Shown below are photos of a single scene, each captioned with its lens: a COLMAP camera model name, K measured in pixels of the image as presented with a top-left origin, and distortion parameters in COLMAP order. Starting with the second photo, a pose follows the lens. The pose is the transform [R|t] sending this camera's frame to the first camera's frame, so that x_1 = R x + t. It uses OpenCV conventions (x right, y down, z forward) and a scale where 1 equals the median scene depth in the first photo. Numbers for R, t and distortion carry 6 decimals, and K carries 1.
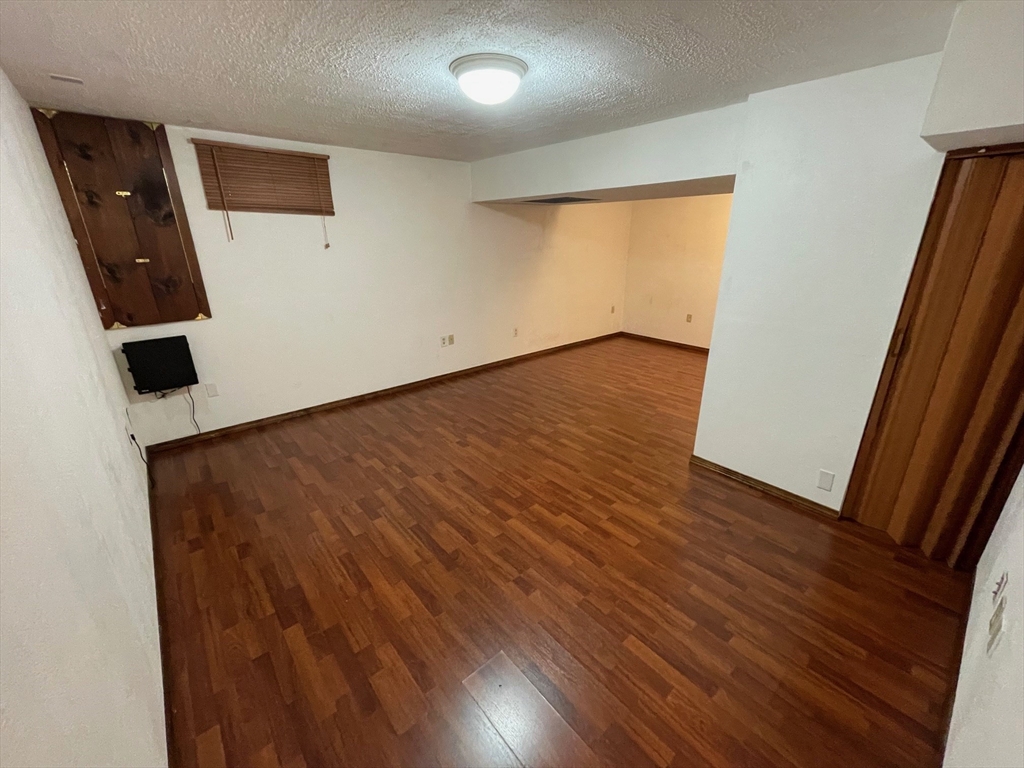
lens RADIAL K [[419.1, 0, 510.1], [0, 419.1, 385.7], [0, 0, 1]] dist [0.001610, -0.000001]
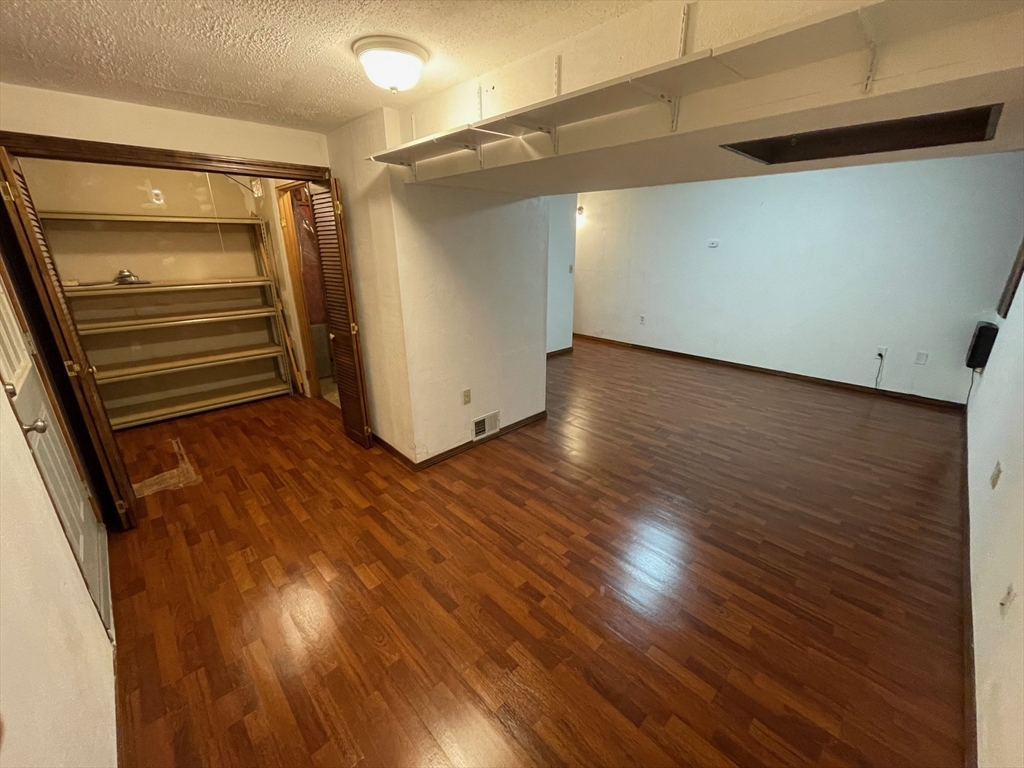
lens RADIAL K [[419.1, 0, 519.0], [0, 419.1, 380.2], [0, 0, 1]] dist [0.001610, -0.000001]
pose [[-0.997415, 0.027821, -0.066250, 0.635411], [-0.019149, 0.785739, 0.618261, -0.750392], [0.069255, 0.617932, -0.783175, 2.066009]]
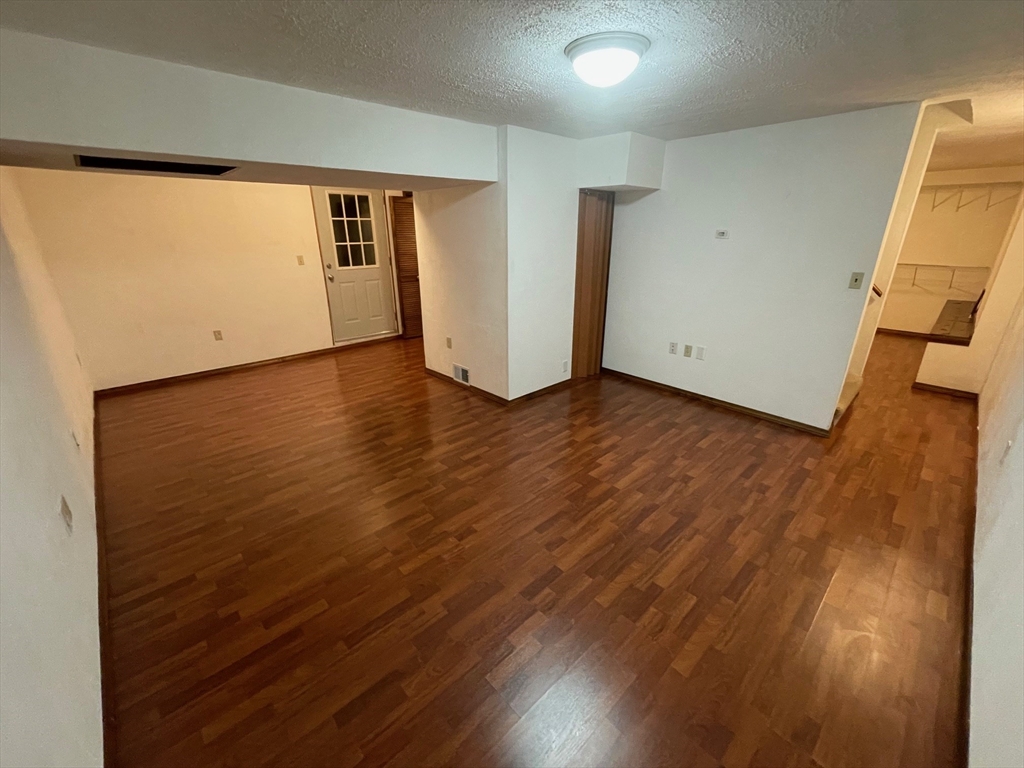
lens RADIAL K [[419.1, 0, 516.2], [0, 419.1, 385.7], [0, 0, 1]] dist [0.001610, -0.000001]
pose [[-0.053014, -0.349588, 0.935403, -0.790230], [0.342529, 0.873524, 0.345875, -0.329512], [-0.938010, 0.338739, 0.073435, 0.922351]]
